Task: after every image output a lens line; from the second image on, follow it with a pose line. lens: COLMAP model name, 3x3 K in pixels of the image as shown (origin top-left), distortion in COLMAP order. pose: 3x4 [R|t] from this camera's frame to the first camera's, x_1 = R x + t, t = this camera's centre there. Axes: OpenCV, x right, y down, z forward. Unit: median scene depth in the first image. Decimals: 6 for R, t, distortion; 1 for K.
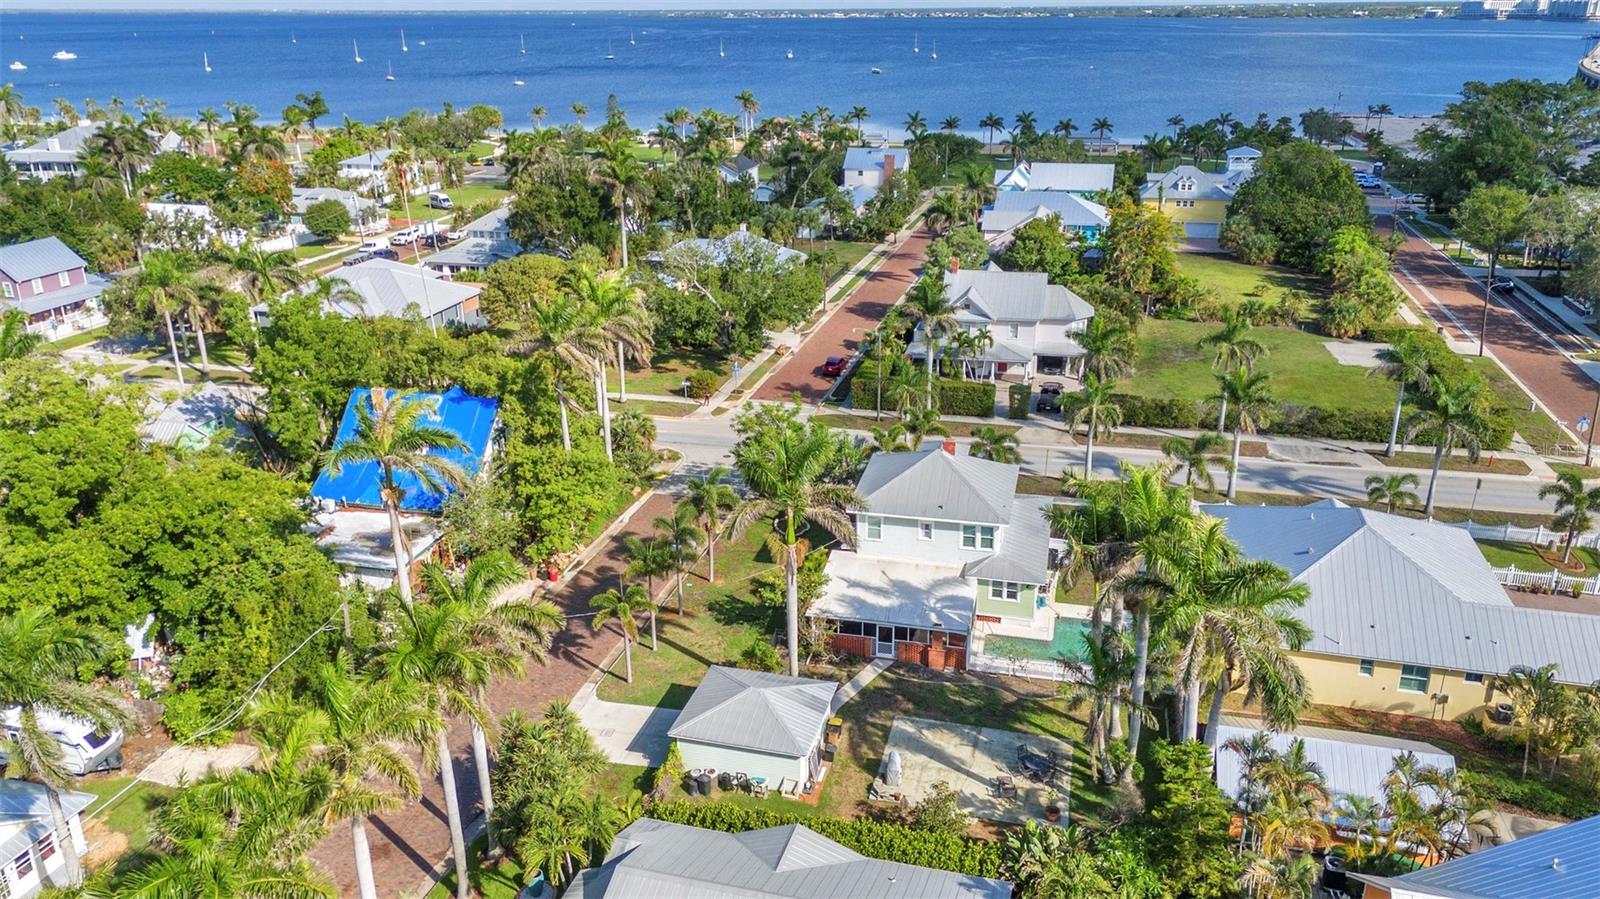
lens RADIAL K [[1170.1, 0, 799.7], [0, 1170.1, 460.5], [0, 0, 1]] dist [0.063985, -0.054273]
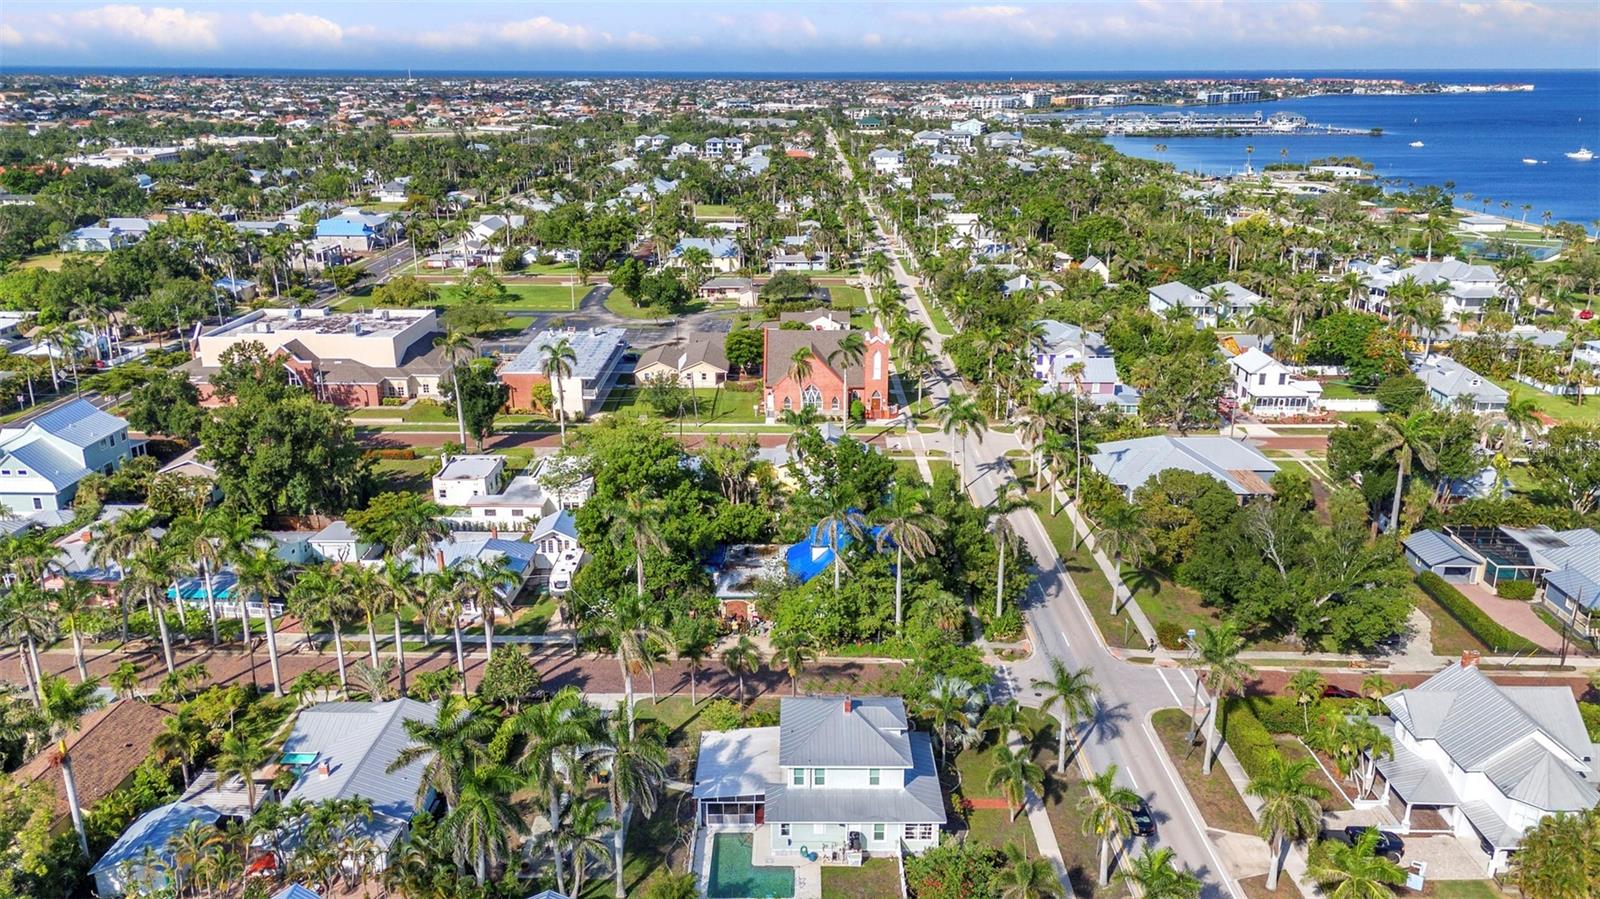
lens RADIAL K [[1170.1, 0, 799.2], [0, 1170.1, 449.7], [0, 0, 1]] dist [0.063985, -0.054273]
pose [[0.226060, 0.303895, -0.925497, 0.973213], [-0.350661, 0.911785, 0.213741, -0.413838], [0.908809, 0.276218, 0.312683, 0.424069]]
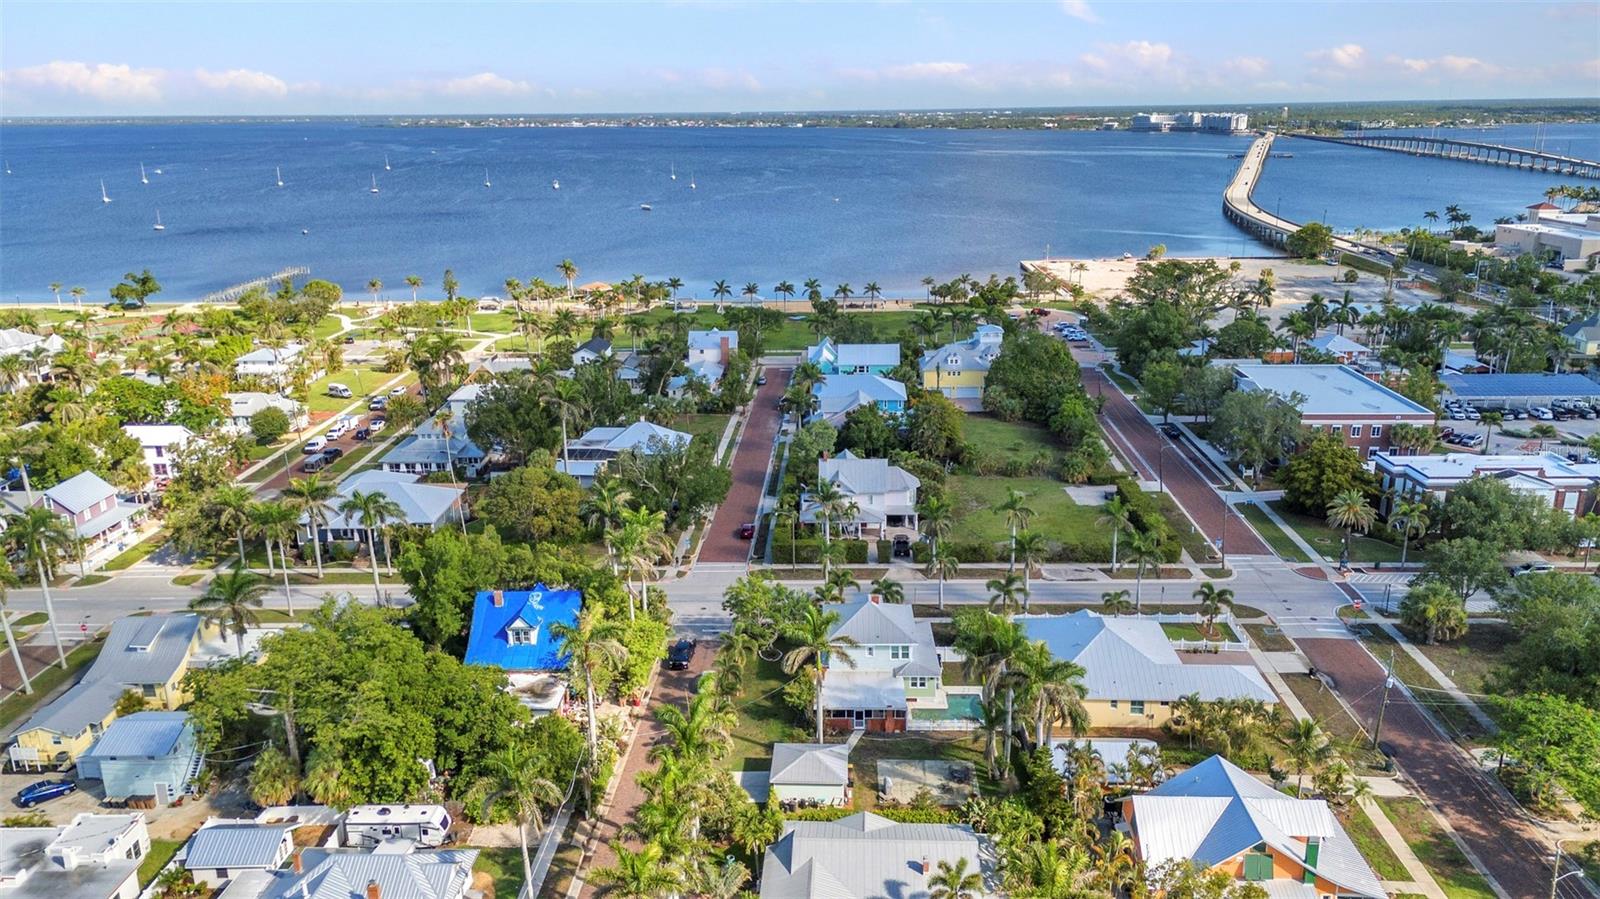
lens RADIAL K [[1170.1, 0, 797.9], [0, 1170.1, 455.0], [0, 0, 1]] dist [0.063985, -0.054273]
pose [[0.977174, -0.065202, 0.202188, -0.260840], [0.081635, 0.993910, -0.074022, -0.086971], [-0.196130, 0.088838, 0.976545, -0.547028]]
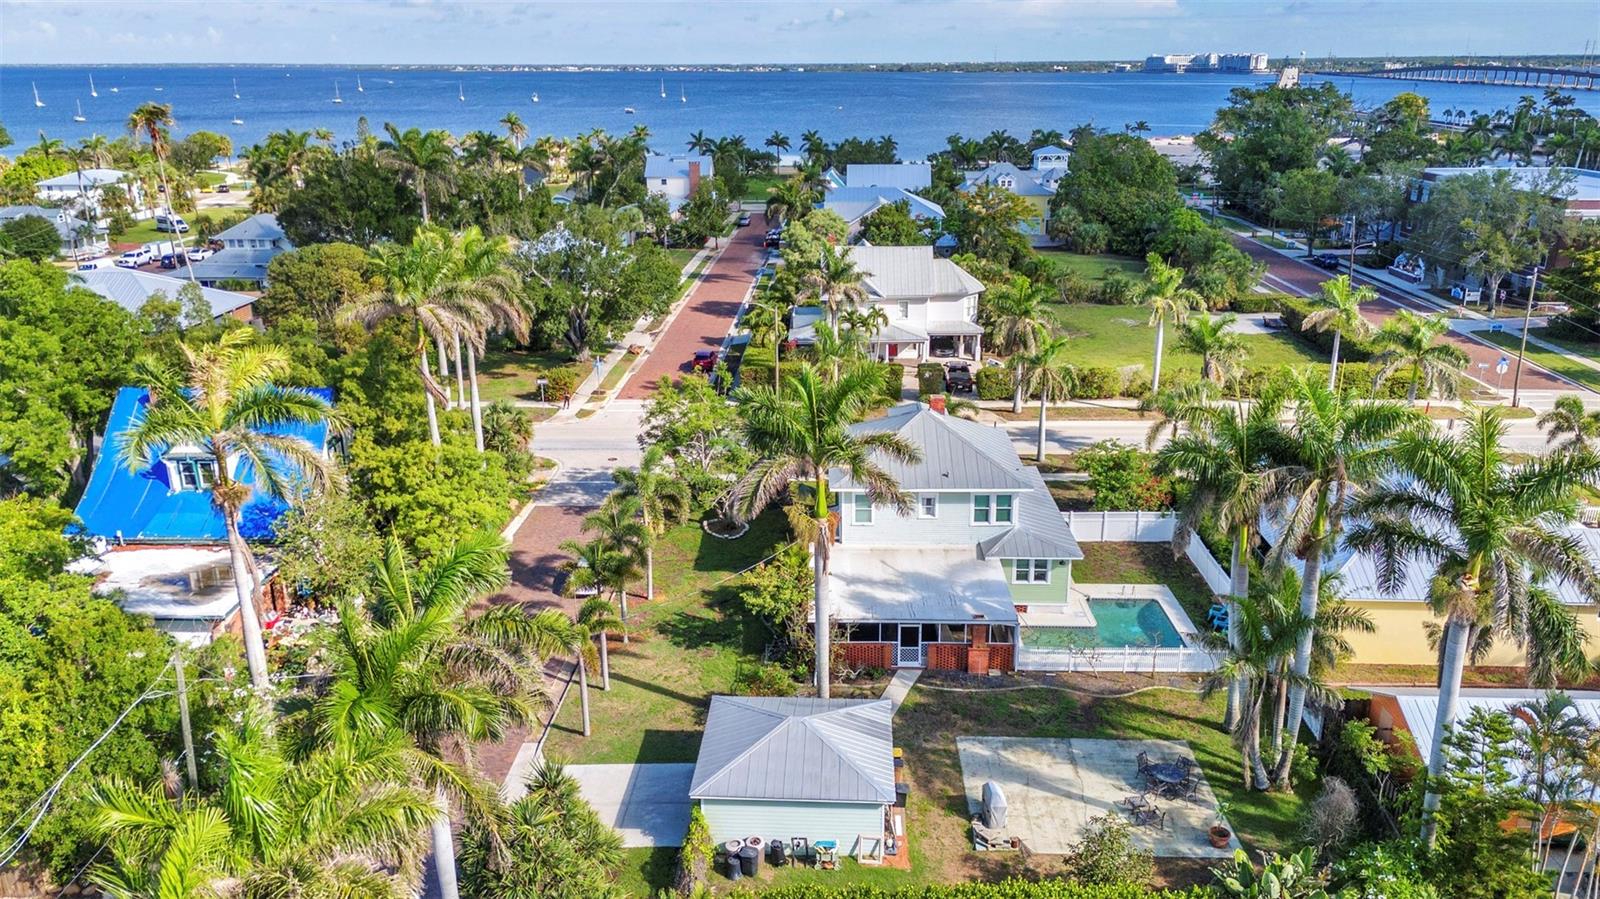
lens RADIAL K [[1170.1, 0, 801.1], [0, 1170.1, 463.6], [0, 0, 1]] dist [0.063985, -0.054273]
pose [[0.976980, -0.067586, 0.202340, -0.112142], [0.075629, 0.996614, -0.032275, 0.040589], [-0.199473, 0.046835, 0.978783, 0.186497]]
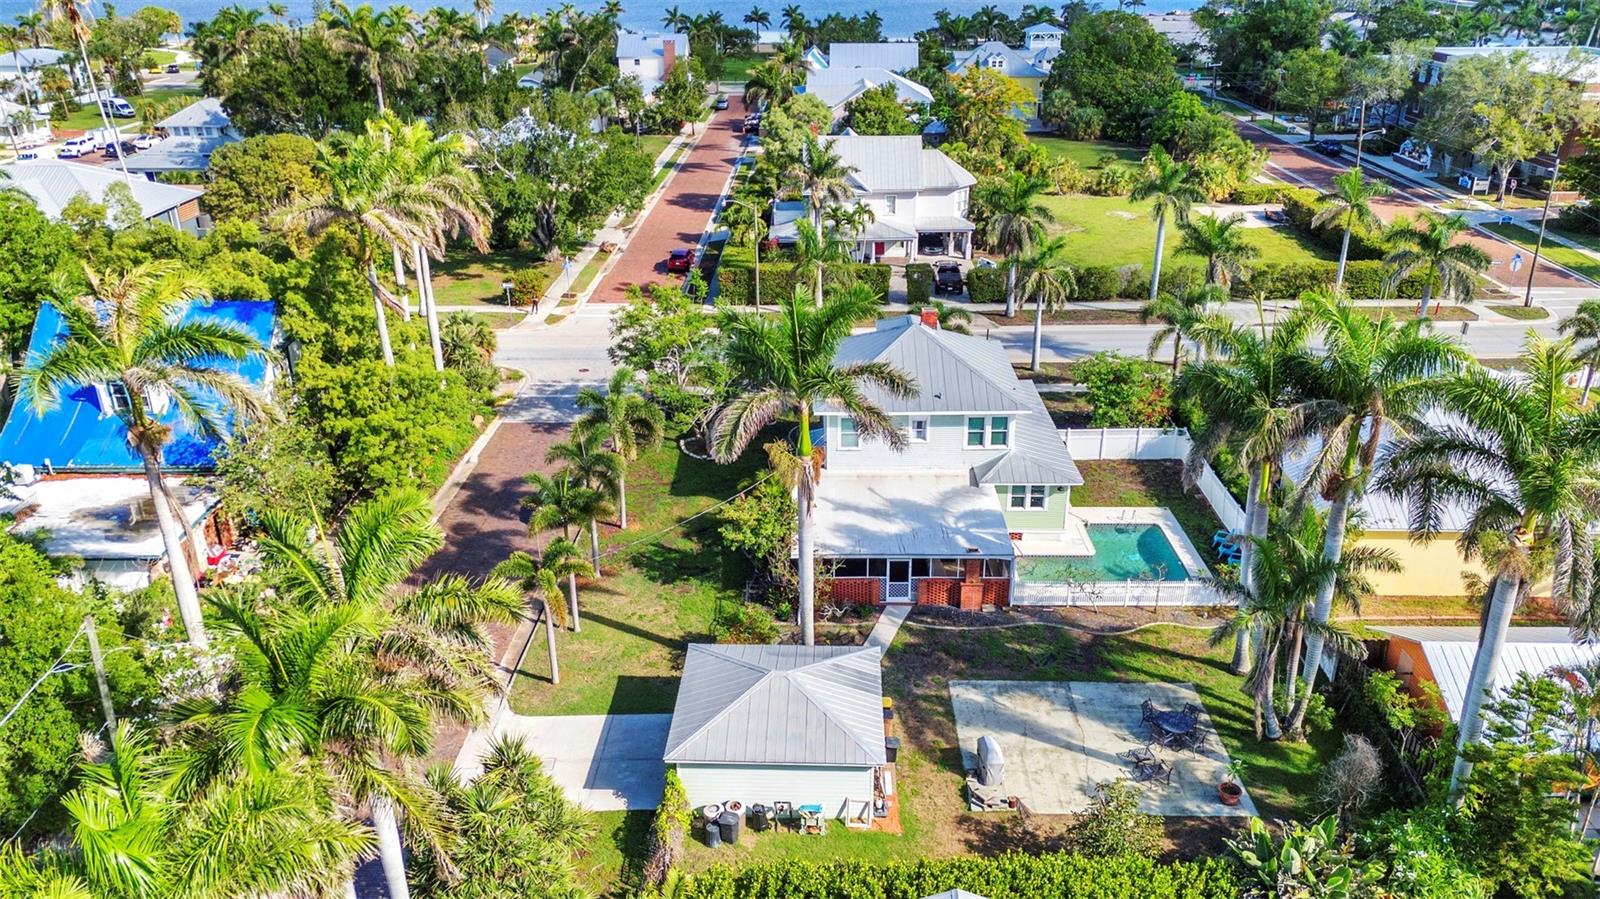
lens RADIAL K [[1170.1, 0, 801.2], [0, 1170.1, 461.1], [0, 0, 1]] dist [0.063985, -0.054273]
pose [[0.973565, -0.092167, 0.208991, -0.101413], [0.080804, 0.994782, 0.062289, 0.022122], [-0.213641, -0.043755, 0.975932, 0.228355]]
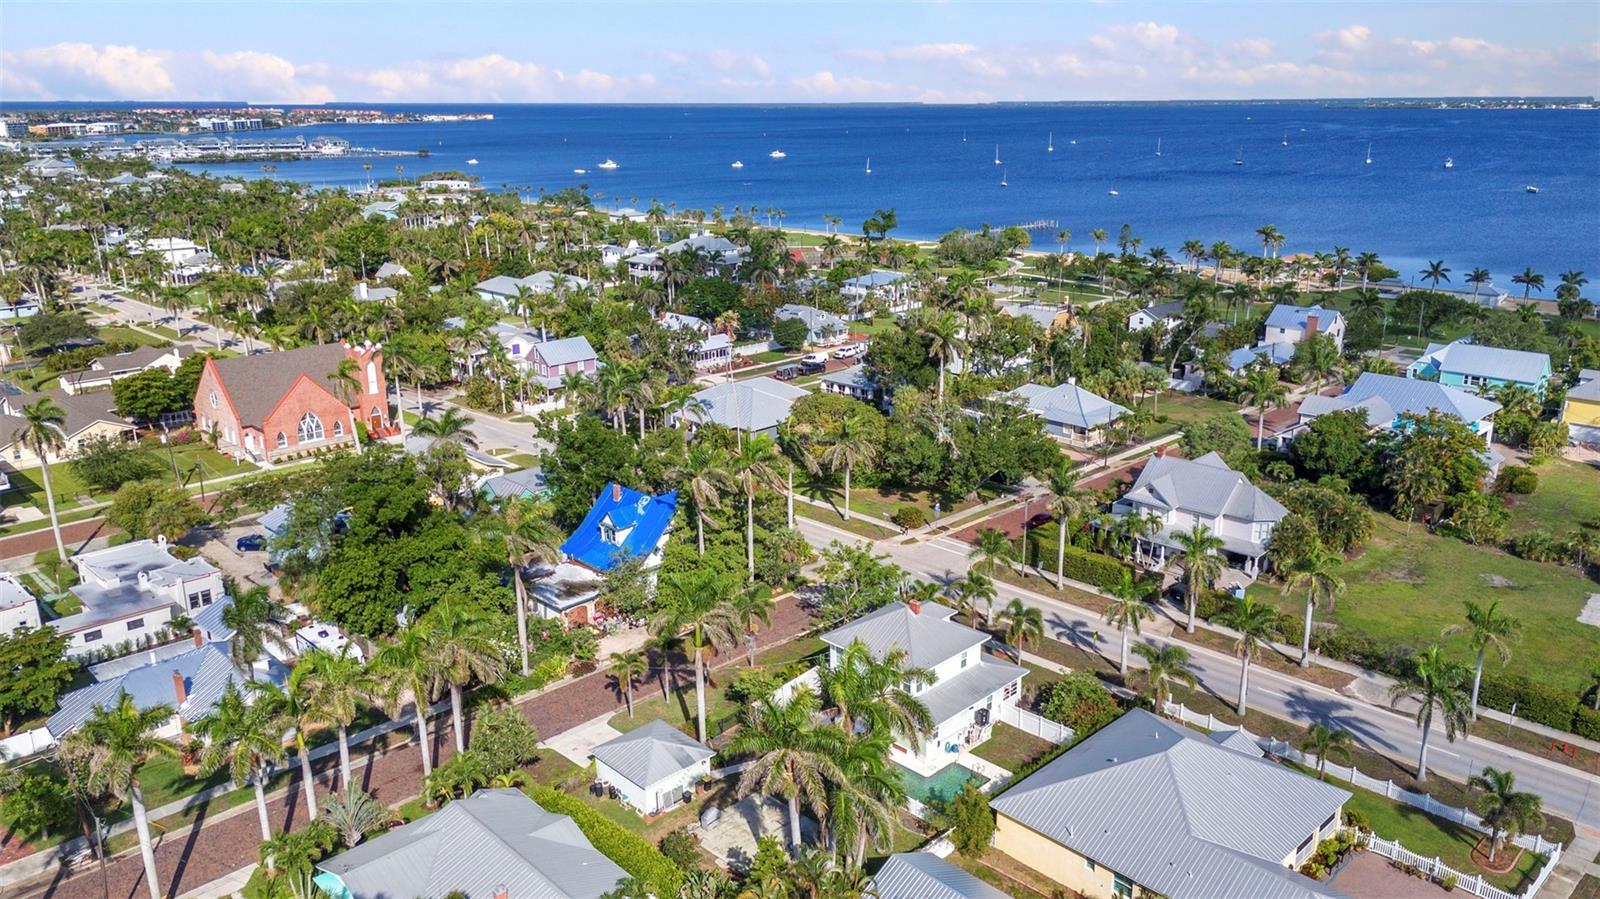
lens RADIAL K [[1170.1, 0, 794.6], [0, 1170.1, 451.1], [0, 0, 1]] dist [0.063985, -0.054273]
pose [[0.854571, 0.149467, -0.497361, 0.523459], [-0.186148, 0.982212, -0.024667, -0.102634], [0.484827, 0.113663, 0.867193, -0.154410]]
